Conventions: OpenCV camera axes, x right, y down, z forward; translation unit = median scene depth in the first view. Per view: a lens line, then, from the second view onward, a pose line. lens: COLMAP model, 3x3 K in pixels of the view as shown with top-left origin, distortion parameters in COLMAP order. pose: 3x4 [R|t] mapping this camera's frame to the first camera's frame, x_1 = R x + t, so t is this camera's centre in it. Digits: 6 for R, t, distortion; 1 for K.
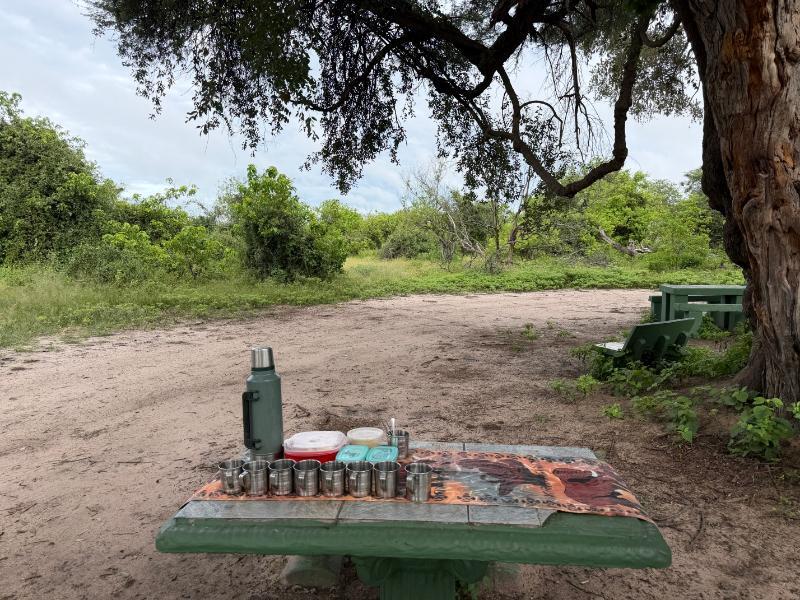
lens RADIAL K [[557.1, 0, 399.2], [0, 557.1, 307.2], [0, 0, 1]] dist [0.007066, -0.003608]
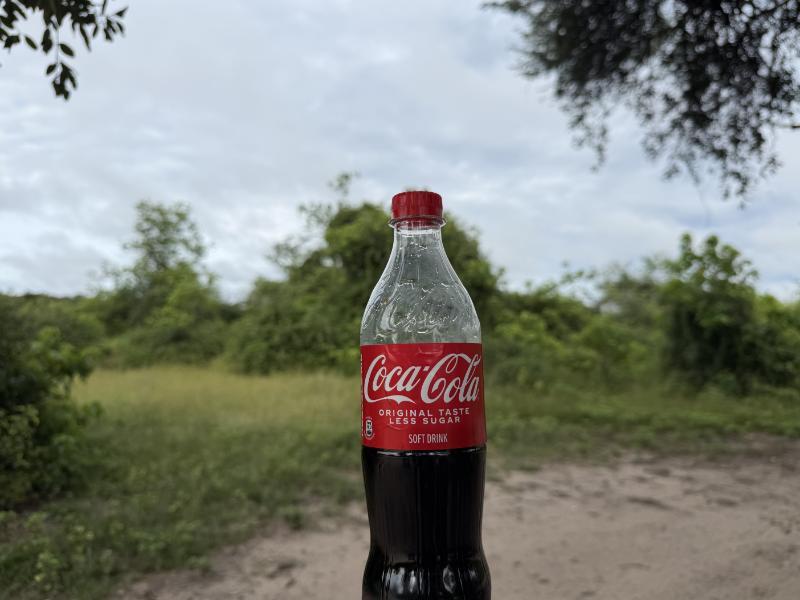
lens RADIAL K [[557.1, 0, 400.7], [0, 557.1, 300.6], [0, 0, 1]] dist [0.007066, -0.003608]
pose [[0.826714, -0.026167, -0.562014, -0.160745], [-0.070328, 0.986277, -0.149372, -0.026724], [0.558210, 0.163013, 0.813529, 0.186988]]
